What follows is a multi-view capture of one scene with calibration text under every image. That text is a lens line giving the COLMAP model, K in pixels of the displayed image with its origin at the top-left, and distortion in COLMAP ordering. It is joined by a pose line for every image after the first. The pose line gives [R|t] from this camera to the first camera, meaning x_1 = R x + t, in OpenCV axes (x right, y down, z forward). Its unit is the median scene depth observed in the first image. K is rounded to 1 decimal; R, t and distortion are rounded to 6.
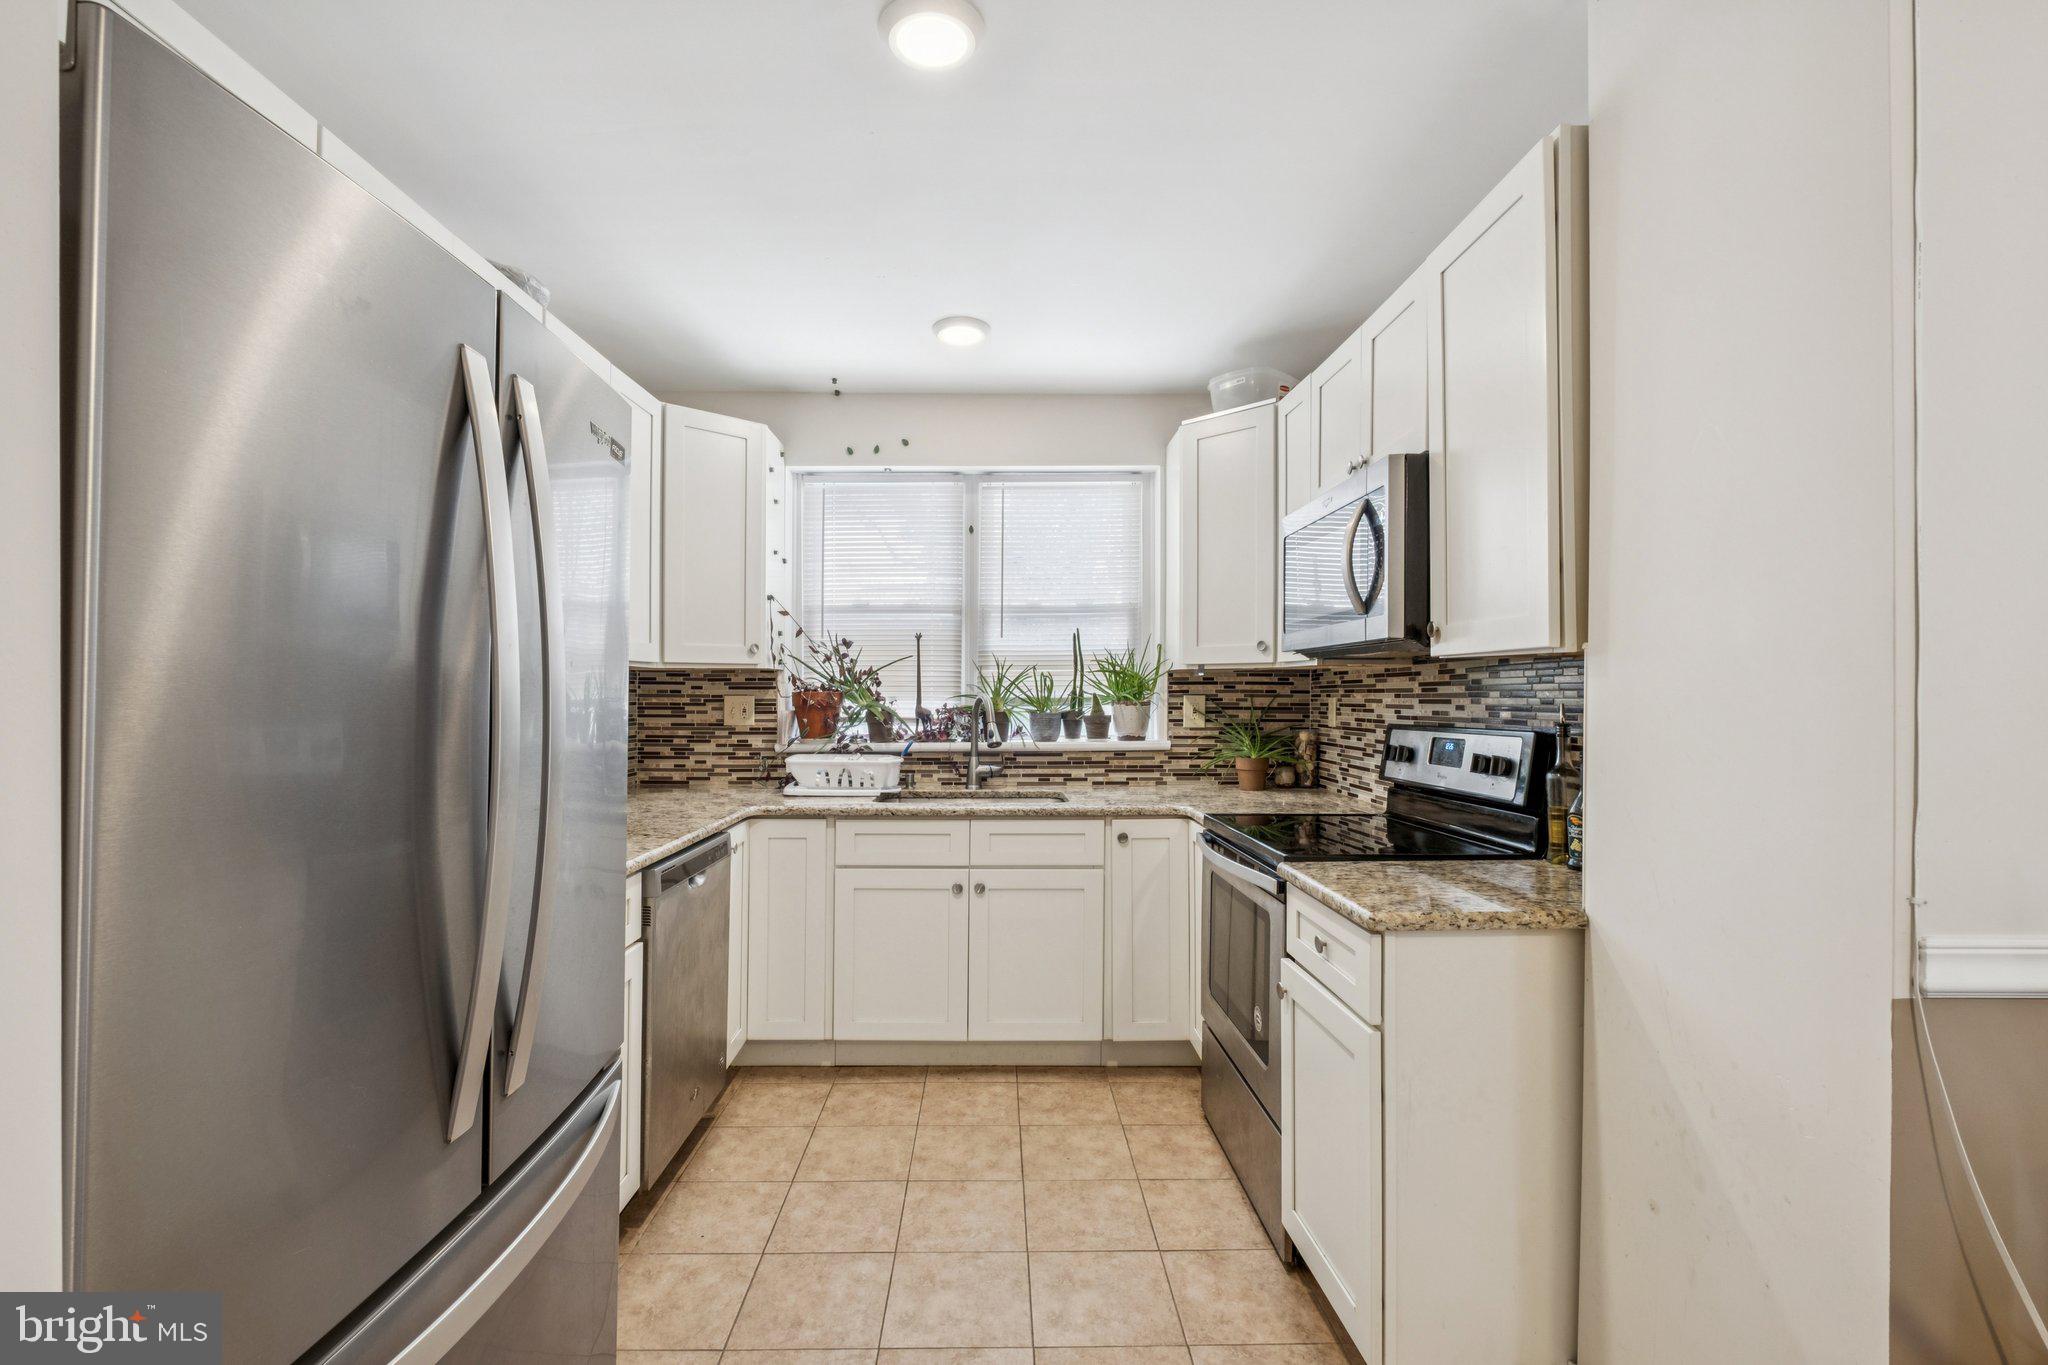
lens RADIAL K [[896.9, 0, 1024.0], [0, 896.9, 682.5], [0, 0, 1]] dist [0.001483, -0.000044]
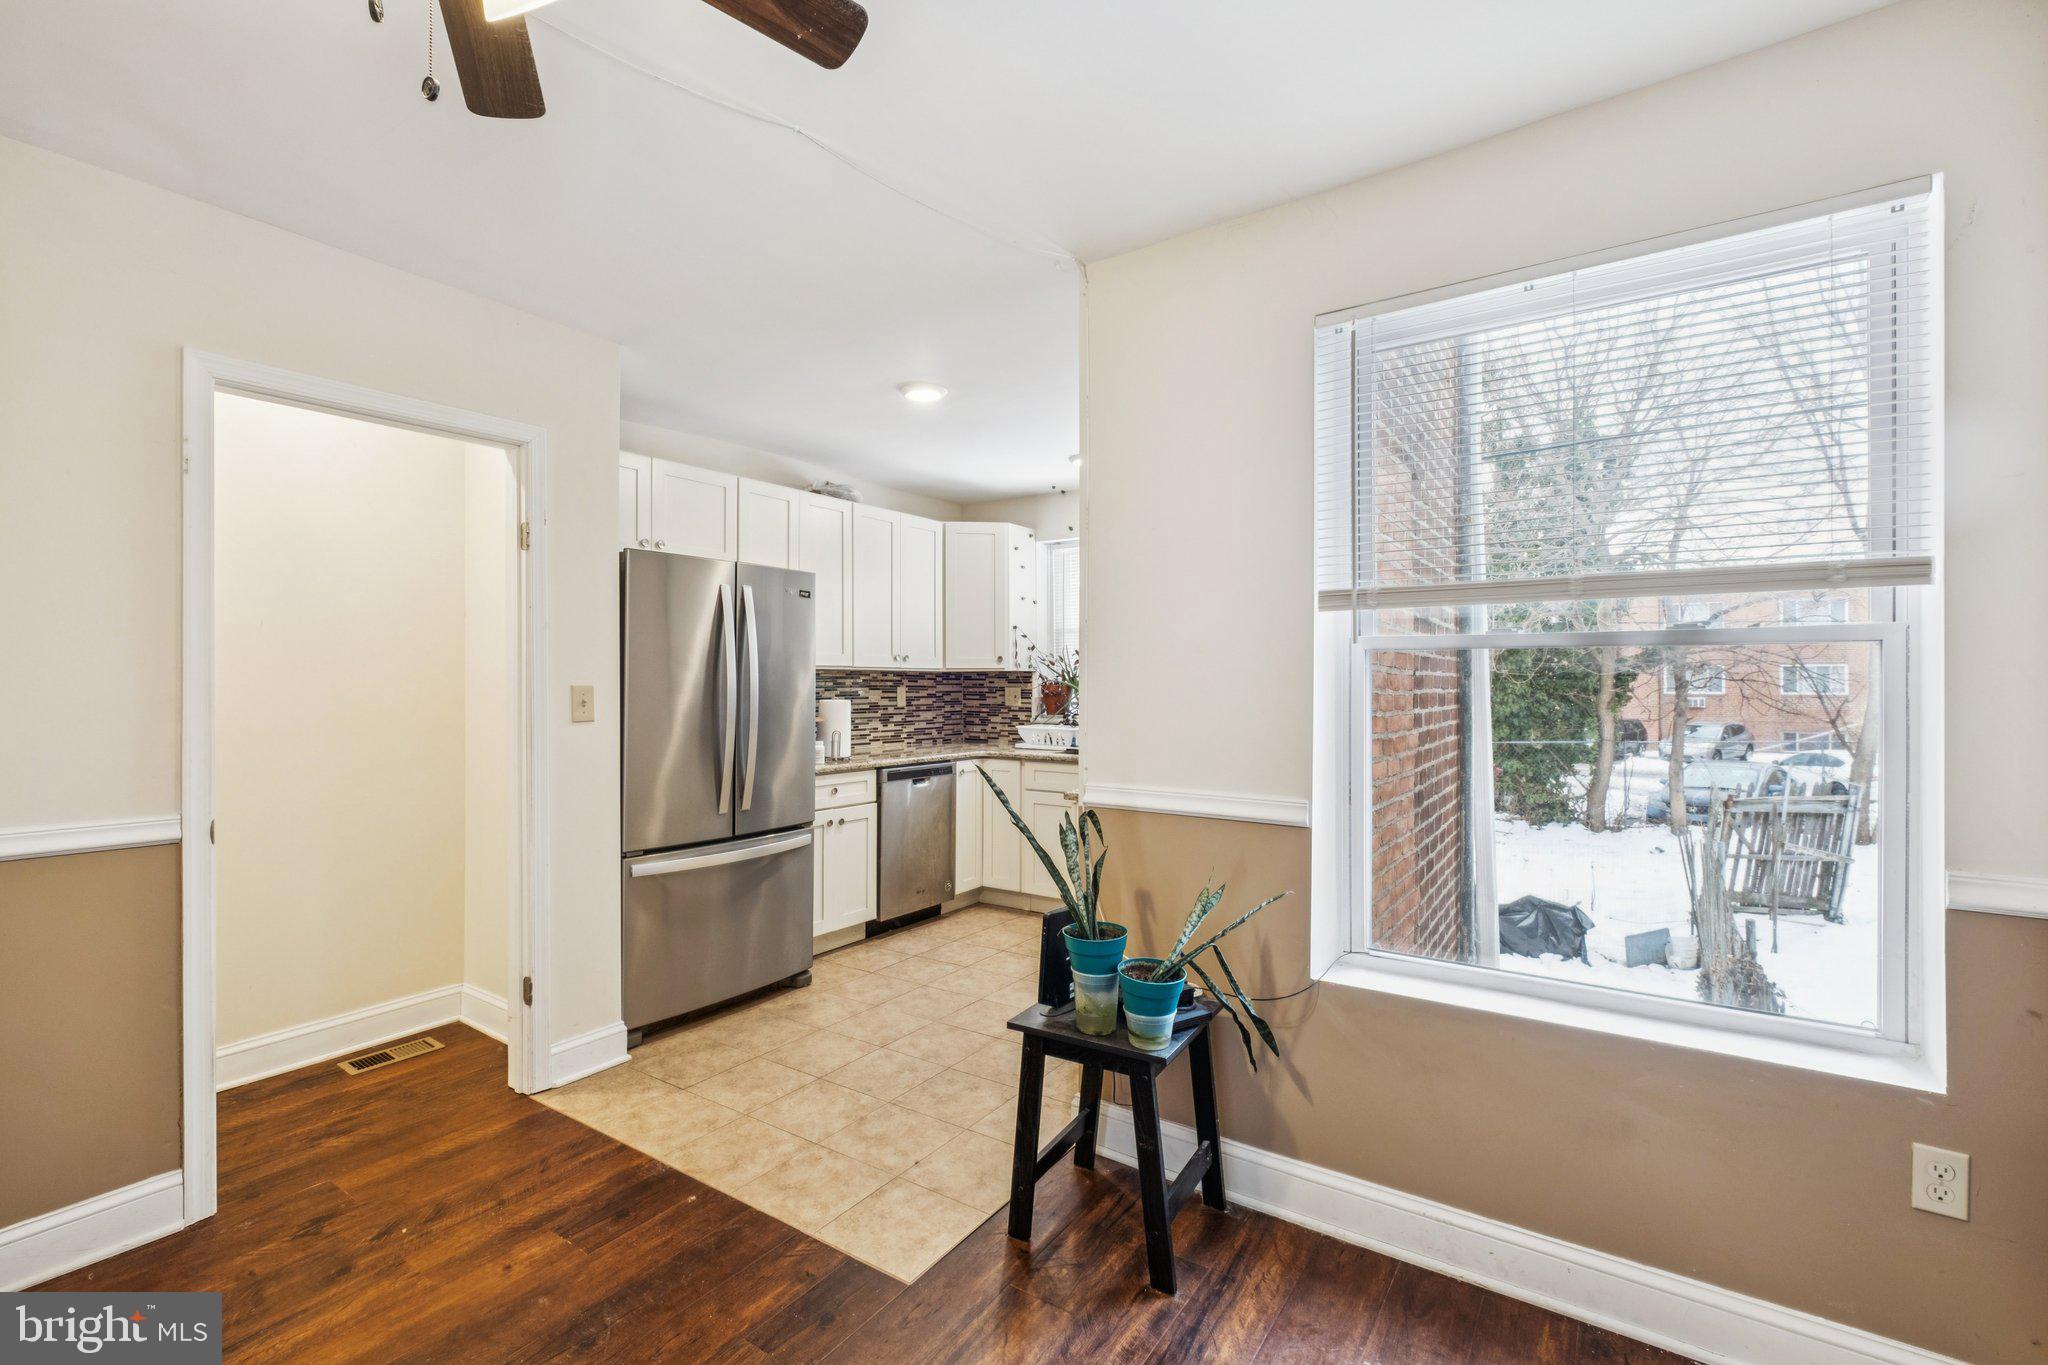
lens RADIAL K [[904.9, 0, 1006.9], [0, 904.9, 686.5], [0, 0, 1]] dist [-0.000447, 0.000047]
pose [[0.808475, 0.001667, -0.588528, 0.637246], [0.004898, 0.999942, 0.009560, -0.002567], [0.588510, -0.010612, 0.808420, -0.322128]]
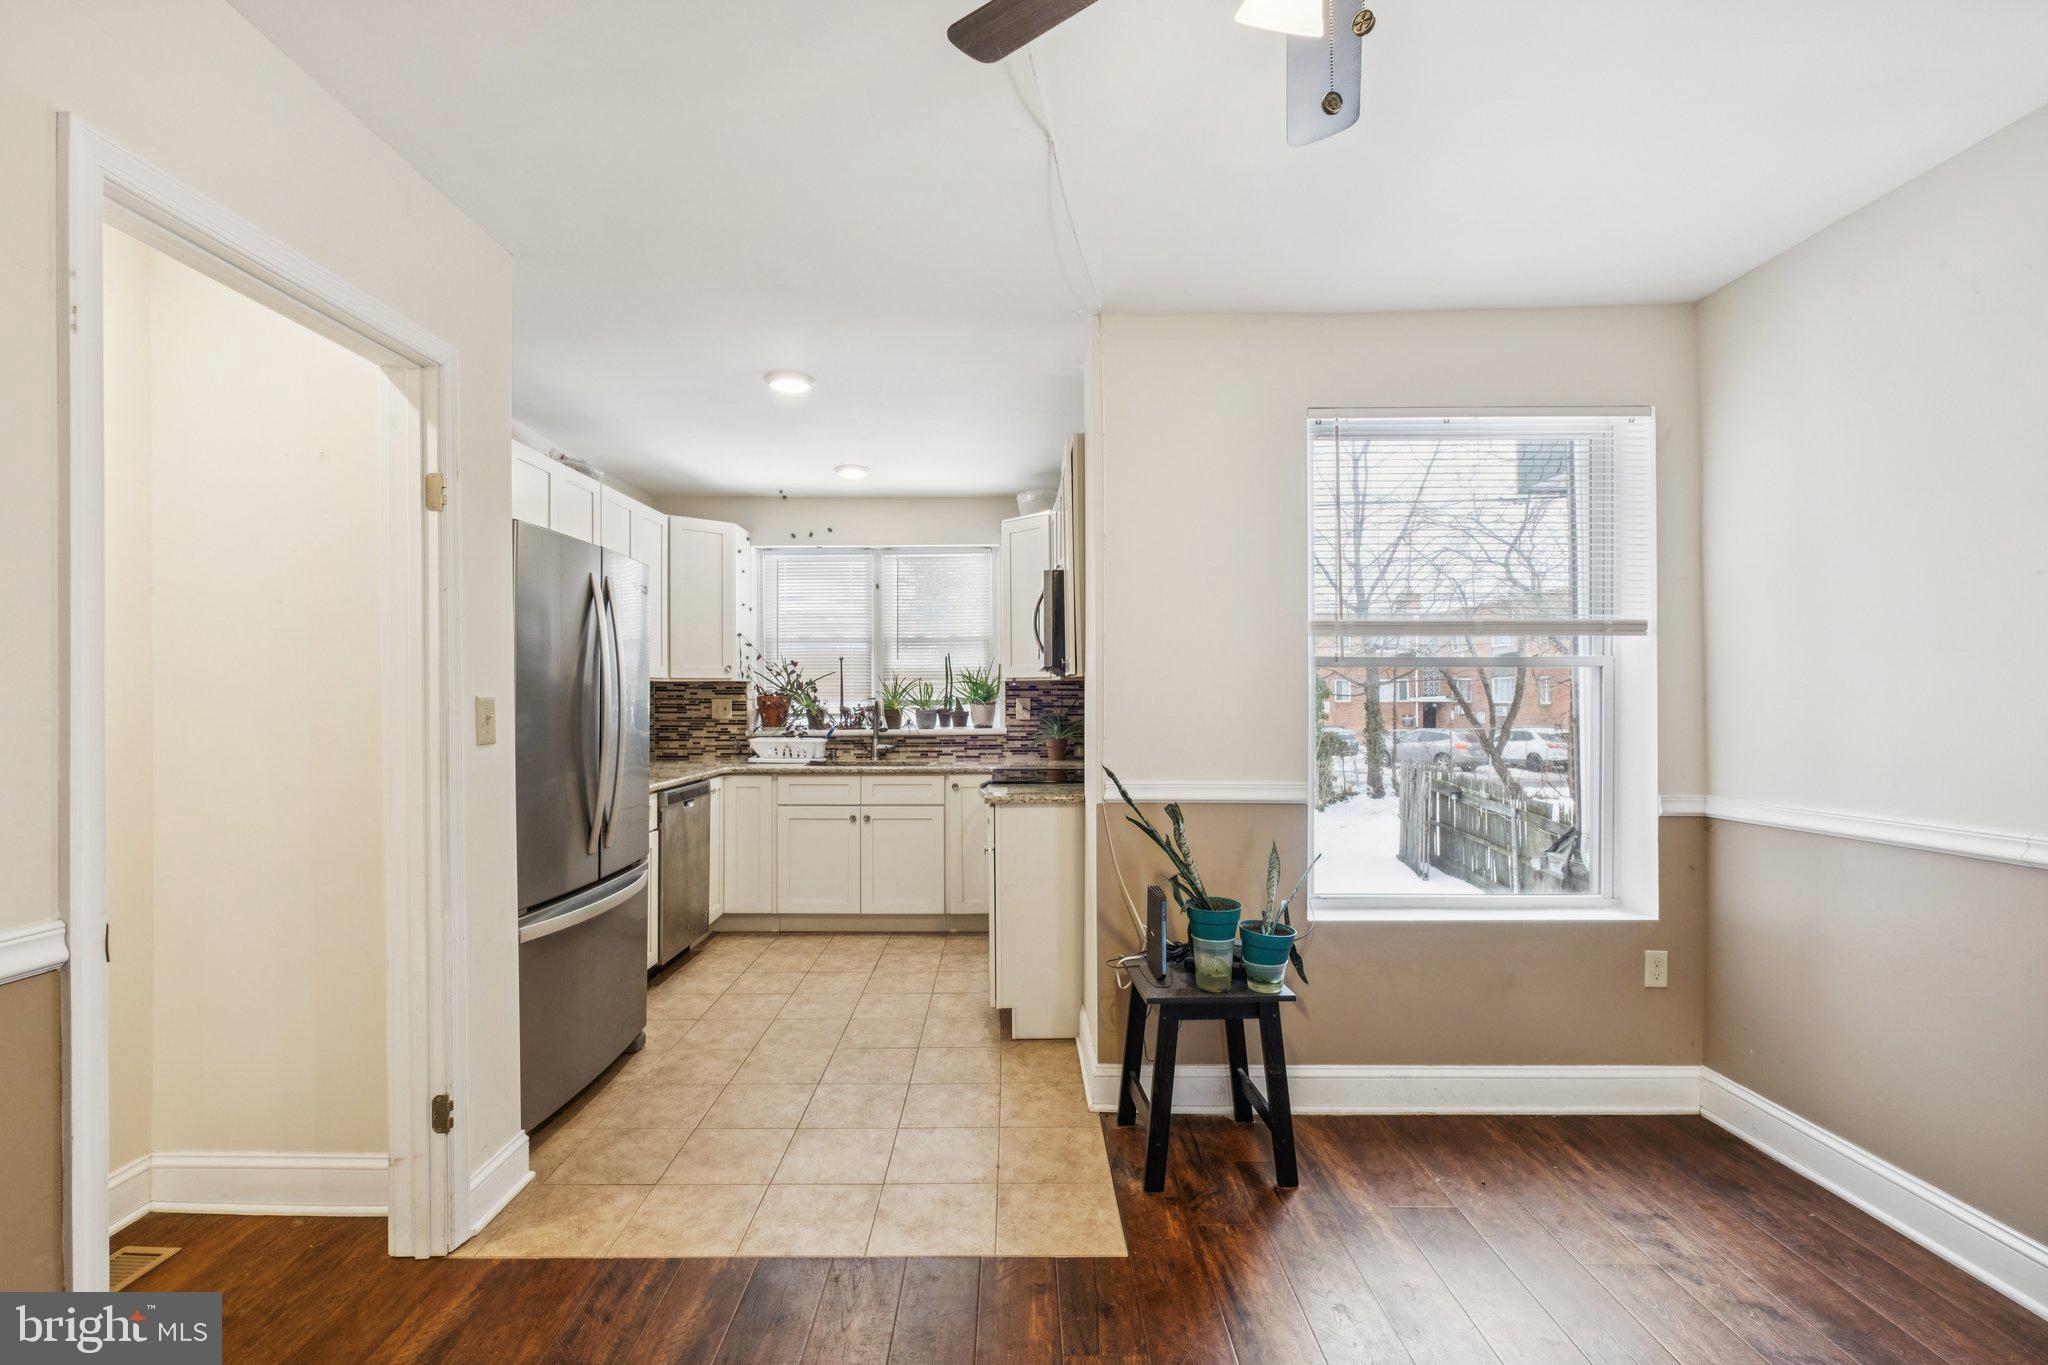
lens RADIAL K [[895.5, 0, 1013.0], [0, 895.5, 697.6], [0, 0, 1]] dist [-0.001024, -0.000645]
pose [[0.999644, -0.002676, -0.026539, 0.212622], [0.002963, 0.999937, 0.010795, -0.002305], [0.026509, -0.010869, 0.999589, -0.491816]]
